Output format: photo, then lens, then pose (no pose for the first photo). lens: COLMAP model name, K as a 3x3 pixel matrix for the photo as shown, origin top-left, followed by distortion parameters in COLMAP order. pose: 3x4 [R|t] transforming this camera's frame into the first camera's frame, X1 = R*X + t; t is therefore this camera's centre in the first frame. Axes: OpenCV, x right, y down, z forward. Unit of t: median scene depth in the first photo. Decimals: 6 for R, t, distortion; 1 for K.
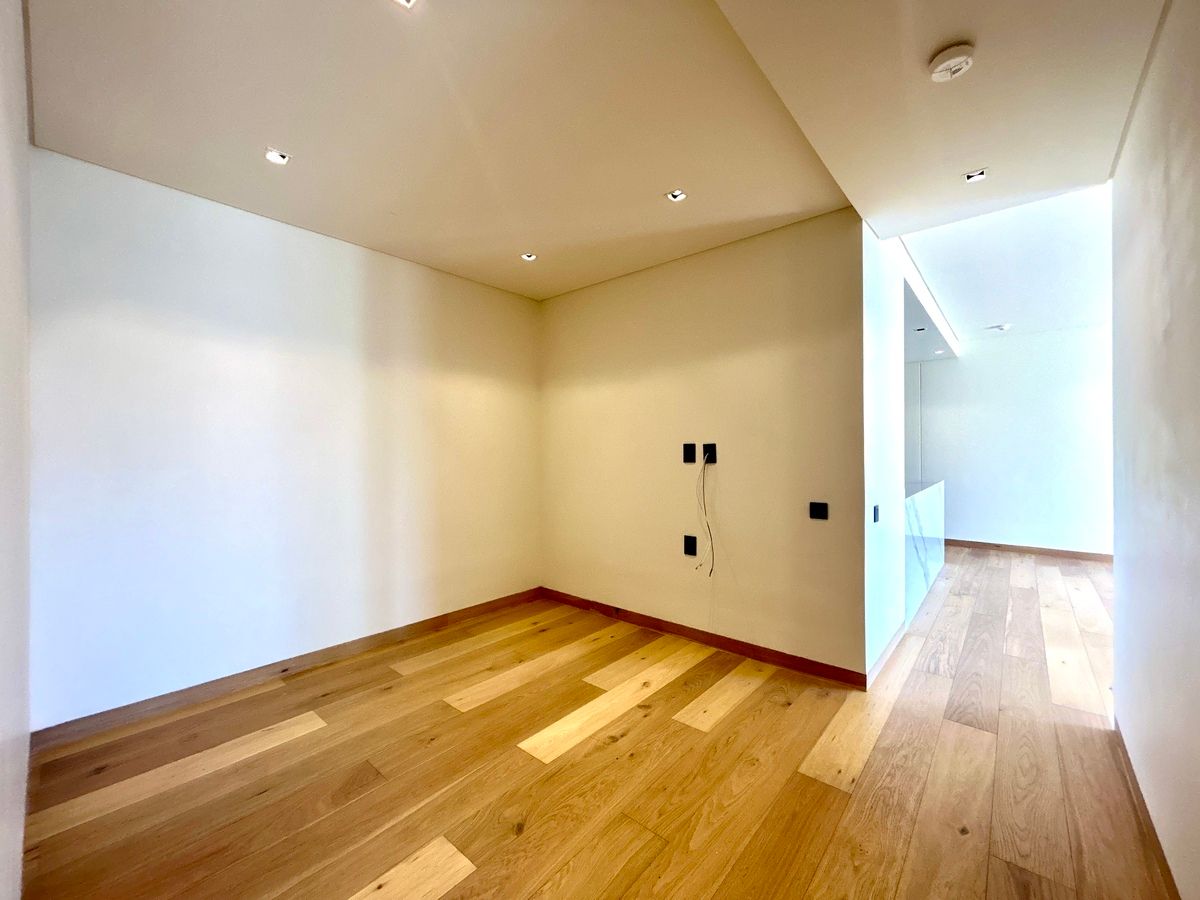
lens RADIAL K [[484.1, 0, 597.5], [0, 484.1, 449.9], [0, 0, 1]] dist [-0.005728, 0.002528]
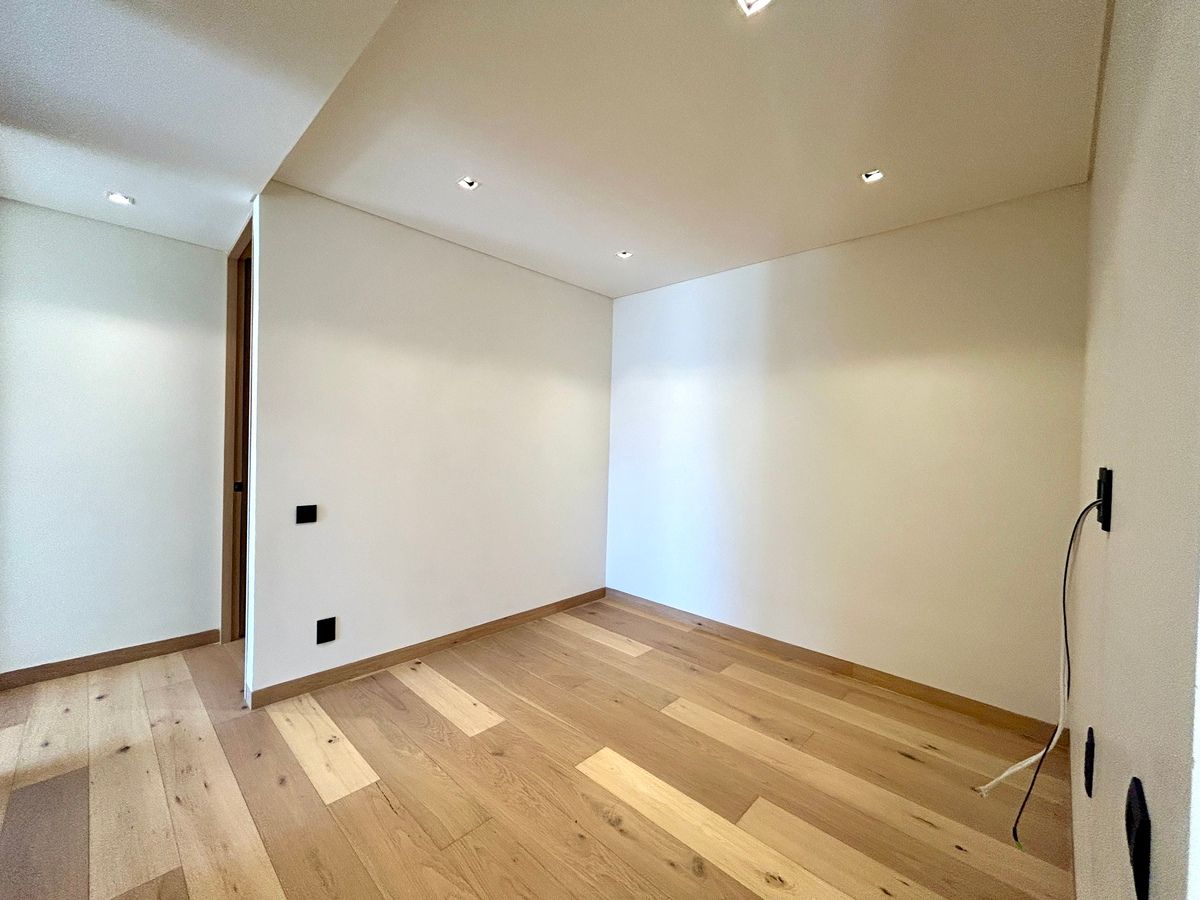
lens RADIAL K [[484.1, 0, 598.0], [0, 484.1, 444.2], [0, 0, 1]] dist [-0.005728, 0.002528]
pose [[-0.043799, 0.005771, -0.999024, 0.769131], [-0.026298, 0.999630, 0.006927, -0.027323], [0.998694, 0.026576, -0.043631, 0.921028]]
